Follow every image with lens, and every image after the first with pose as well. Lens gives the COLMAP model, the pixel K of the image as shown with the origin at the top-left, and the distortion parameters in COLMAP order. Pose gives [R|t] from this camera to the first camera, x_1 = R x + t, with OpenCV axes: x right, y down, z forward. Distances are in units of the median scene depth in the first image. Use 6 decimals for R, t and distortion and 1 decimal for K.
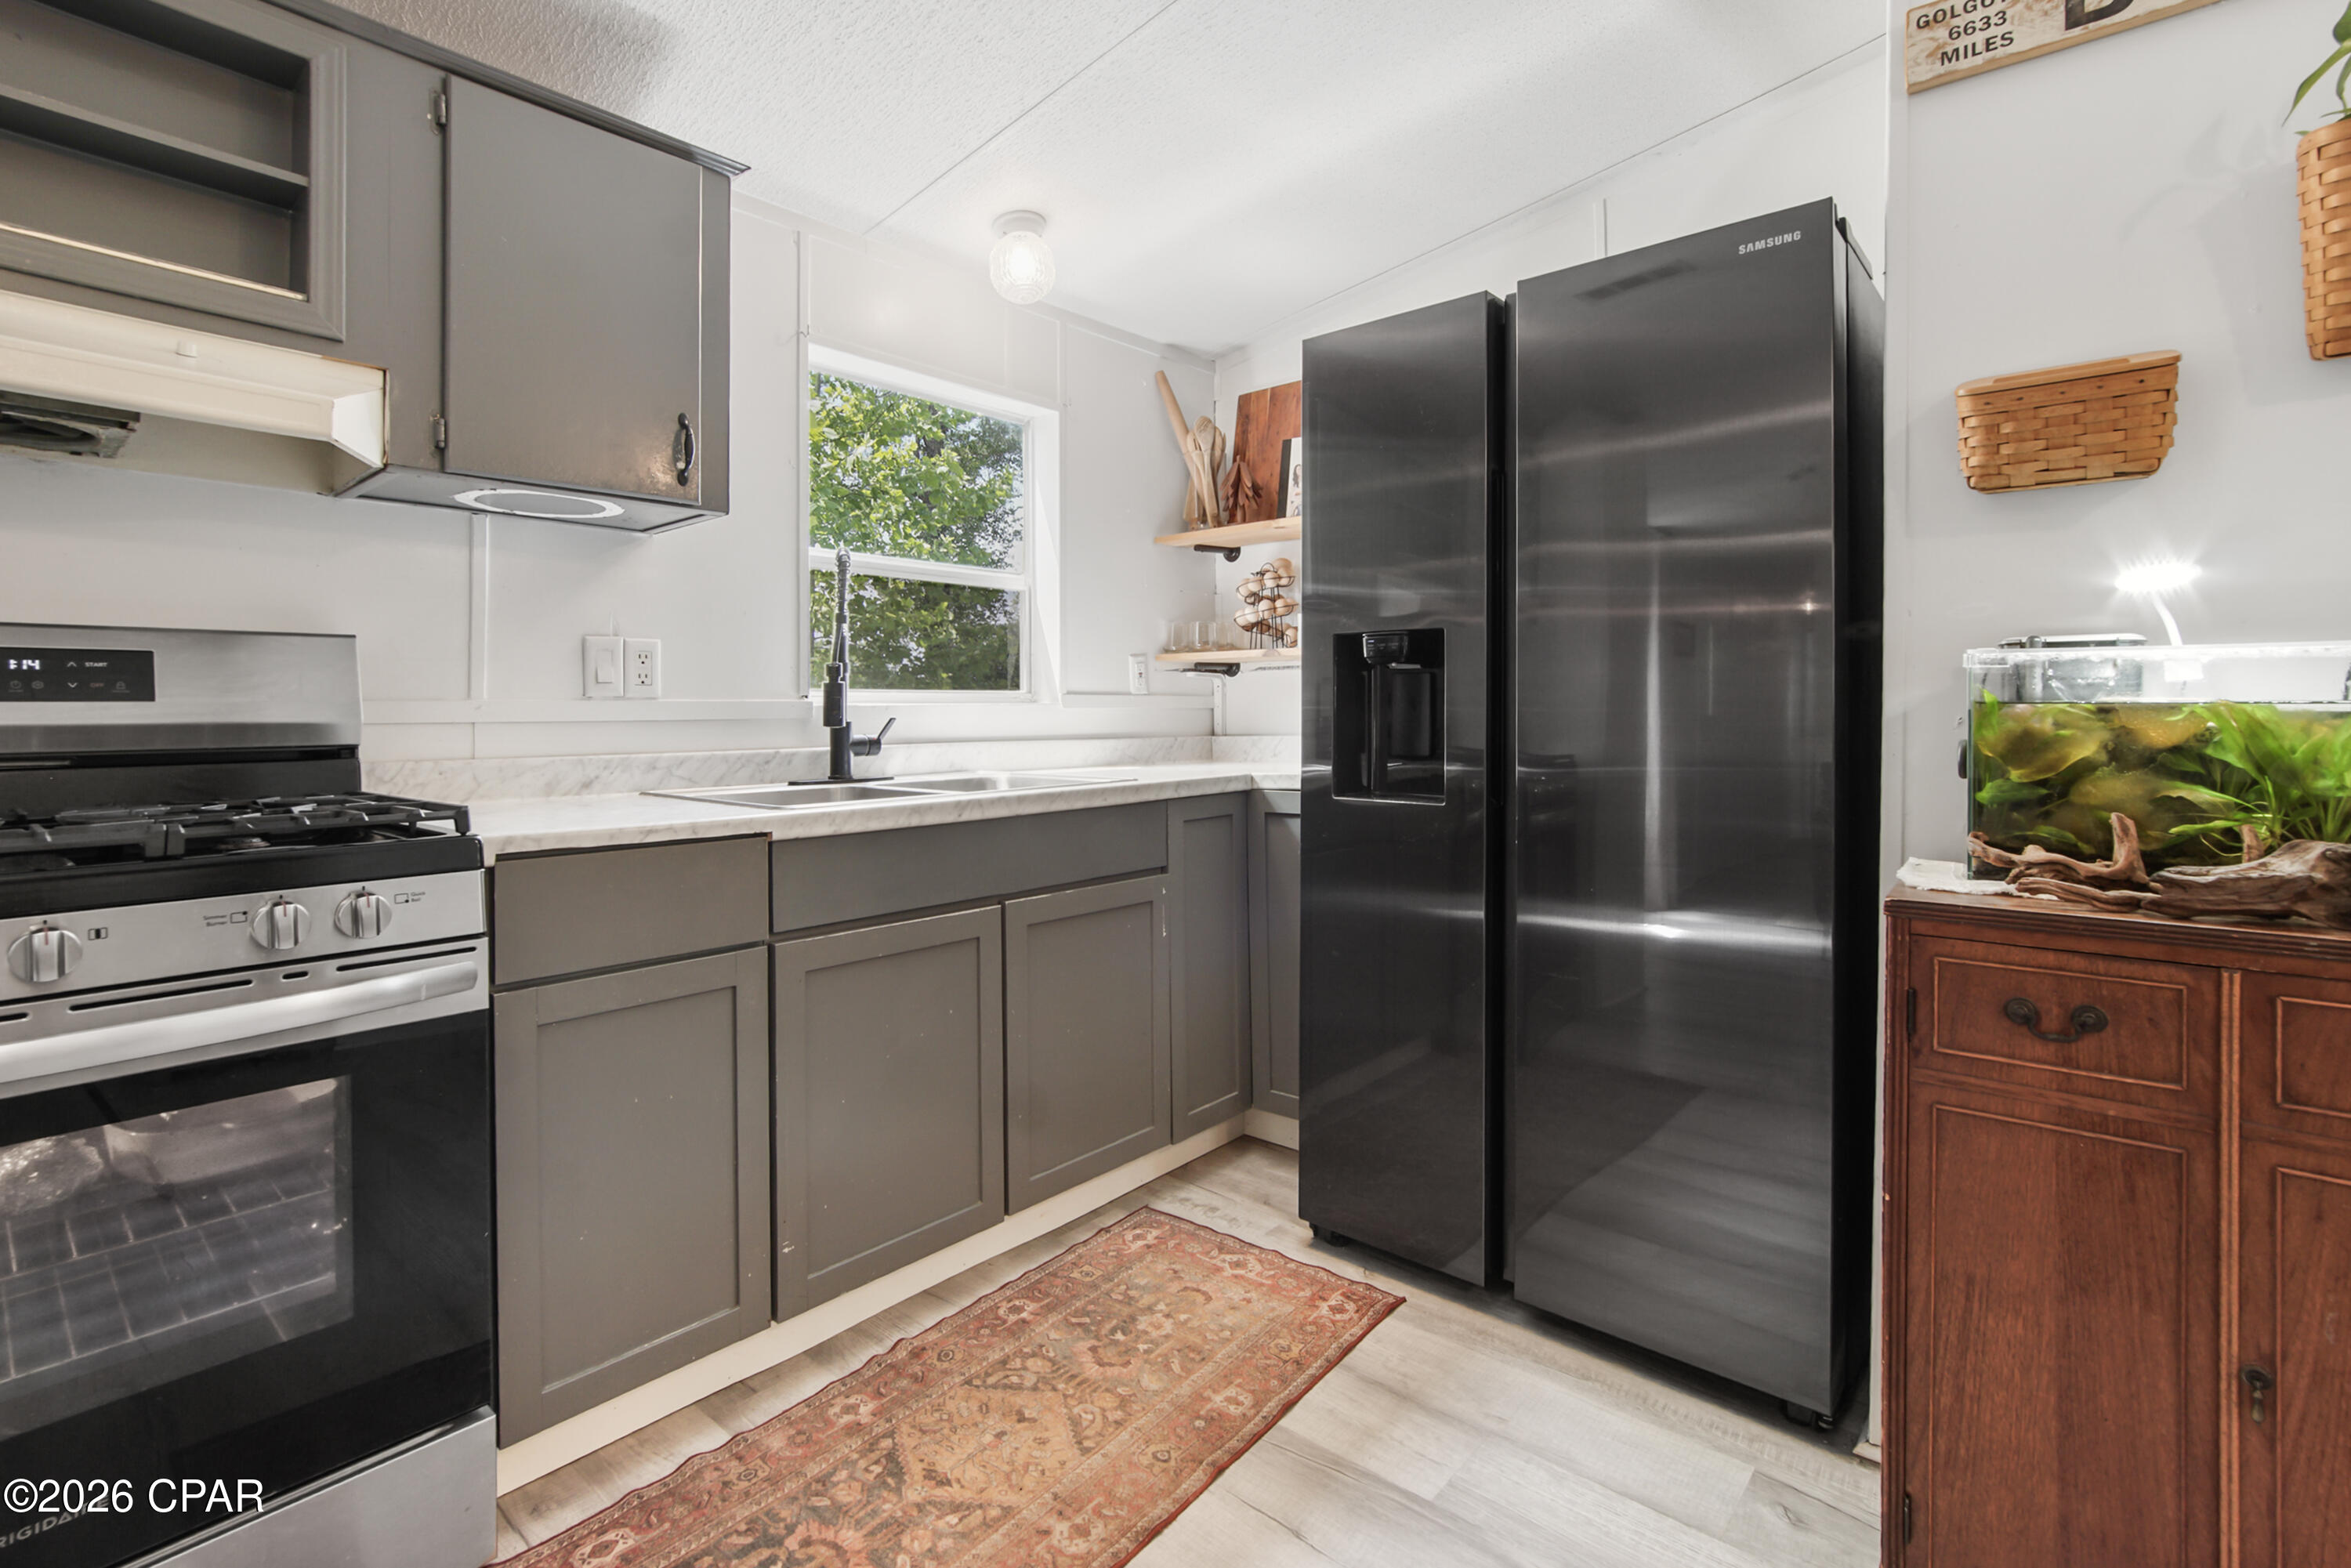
lens RADIAL K [[1069.5, 0, 1180.1], [0, 1069.5, 785.4], [0, 0, 1]] dist [-0.001246, 0.000577]
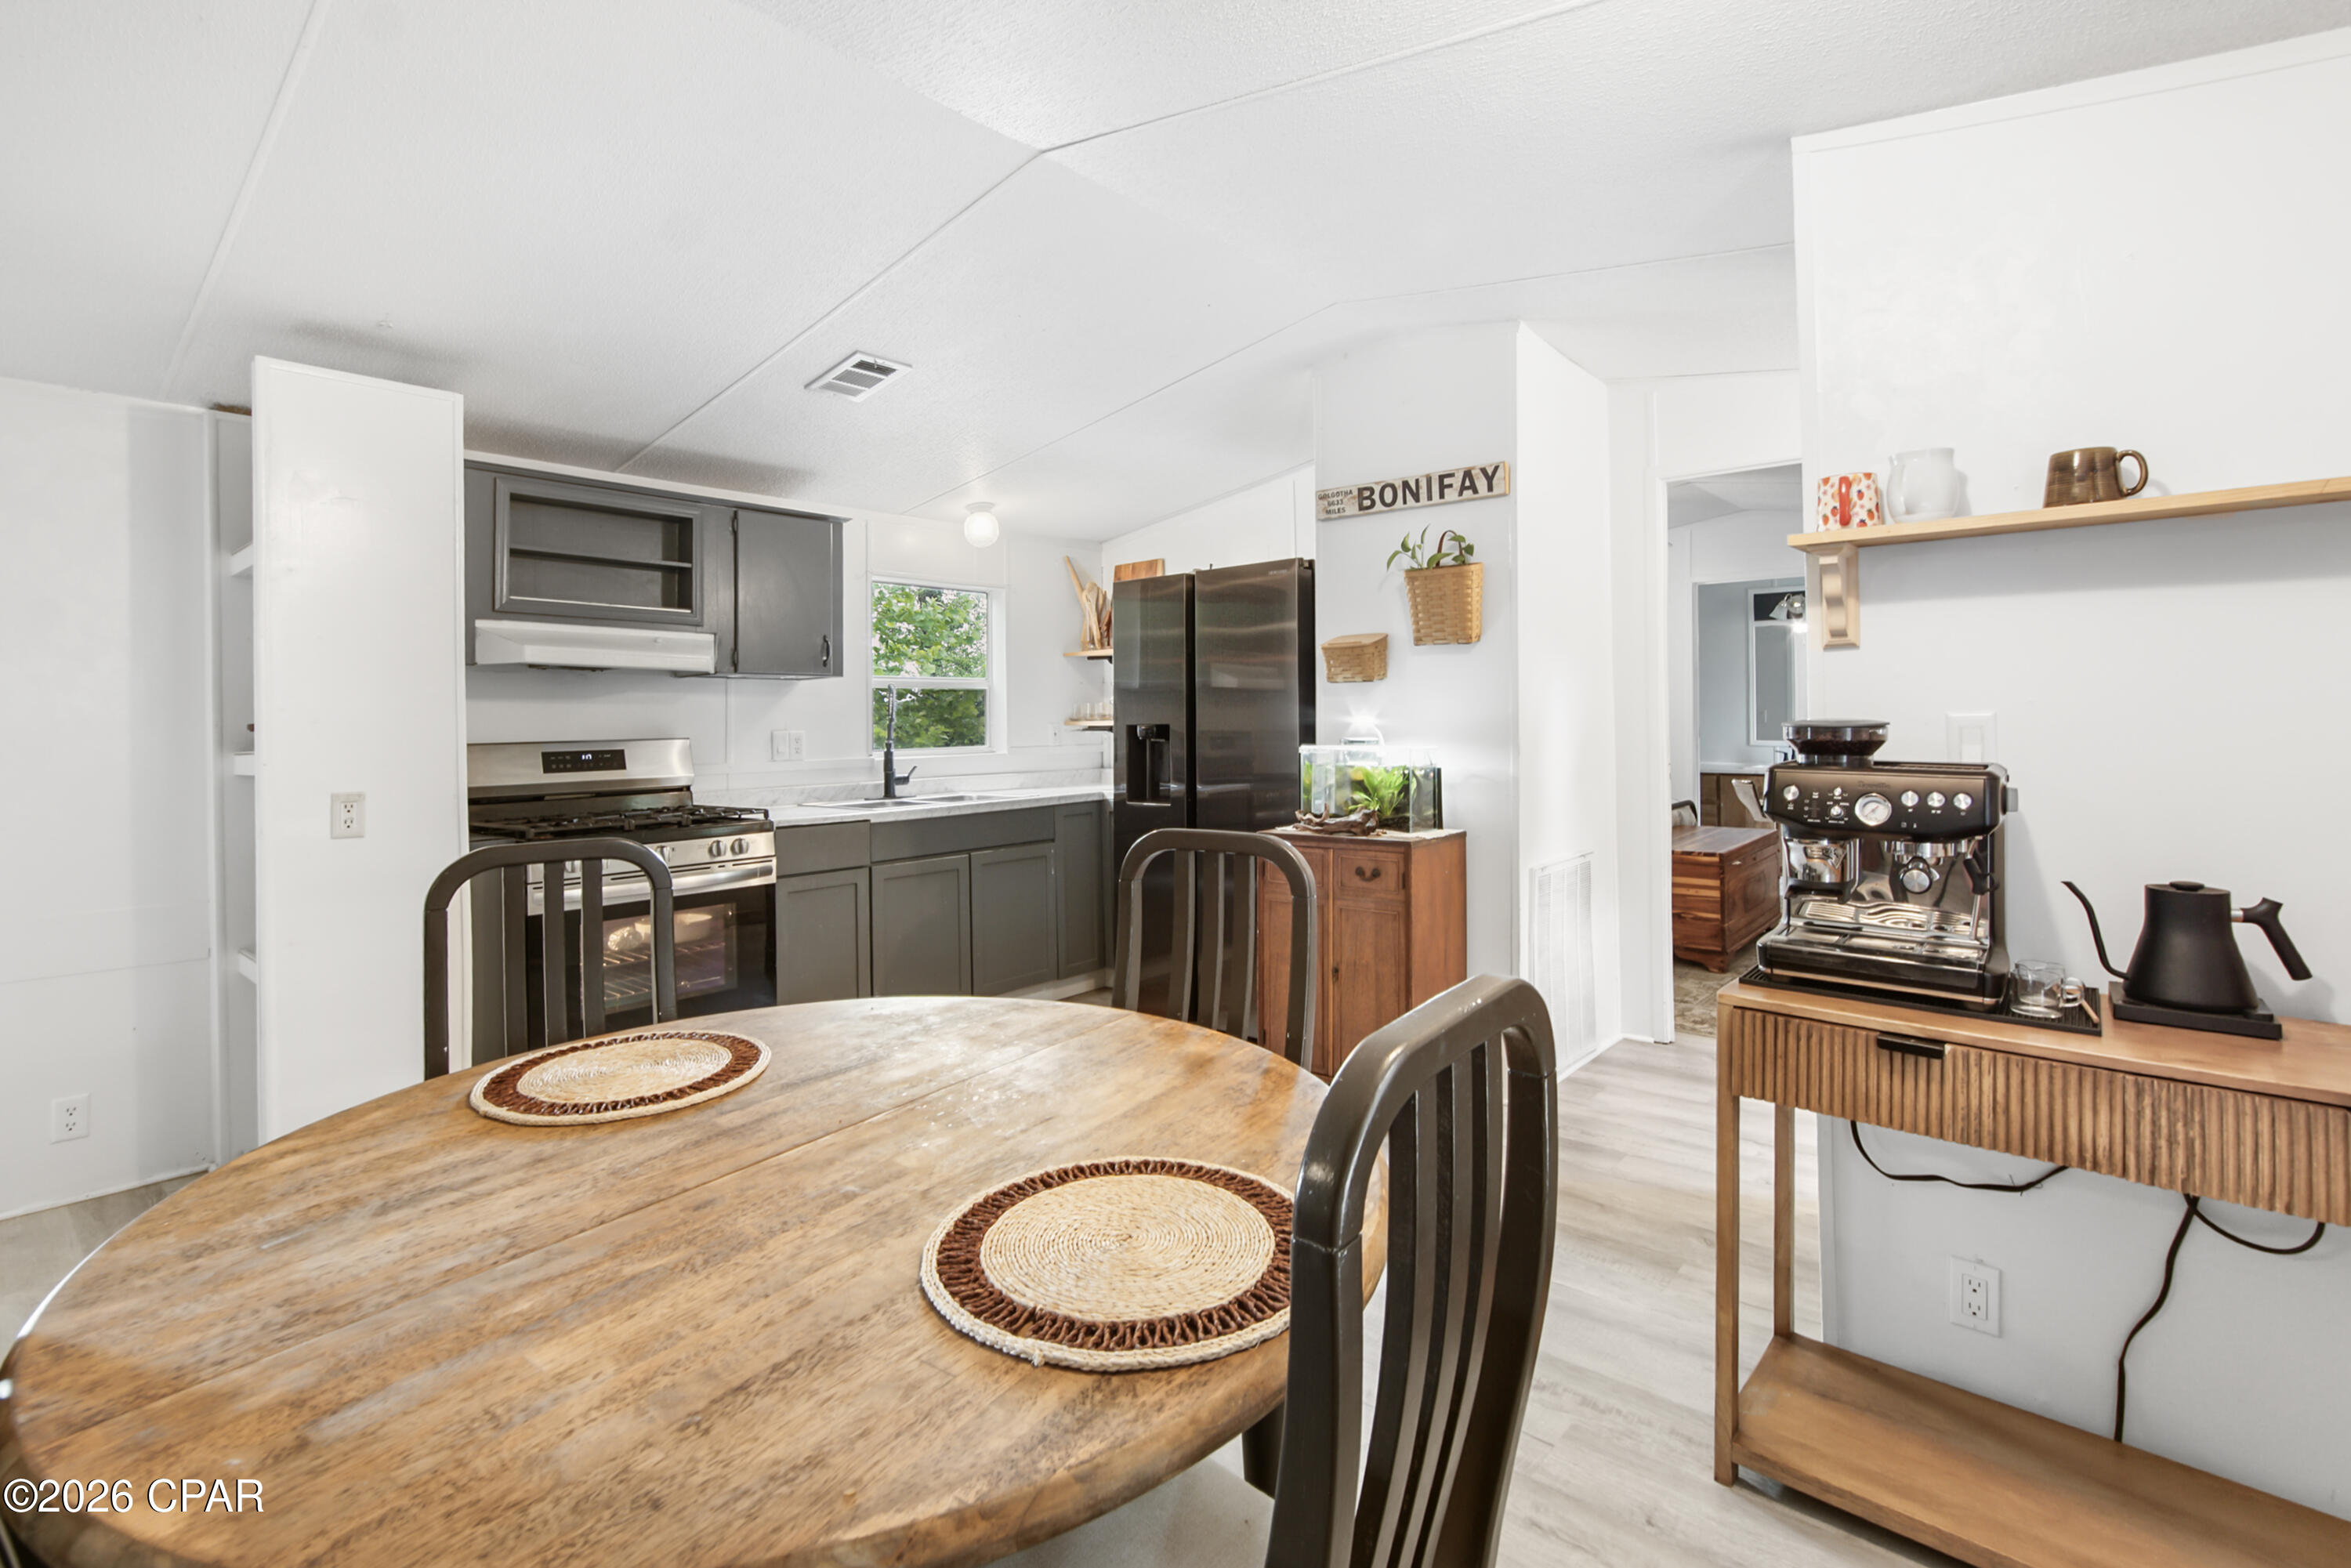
lens RADIAL K [[1069.5, 0, 1173.4], [0, 1069.5, 778.5], [0, 0, 1]] dist [-0.001246, 0.000577]
pose [[0.999883, -0.013919, -0.006325, 0.245567], [0.013801, 0.999735, -0.018403, 0.003557], [0.006580, 0.018314, 0.999811, -1.094784]]
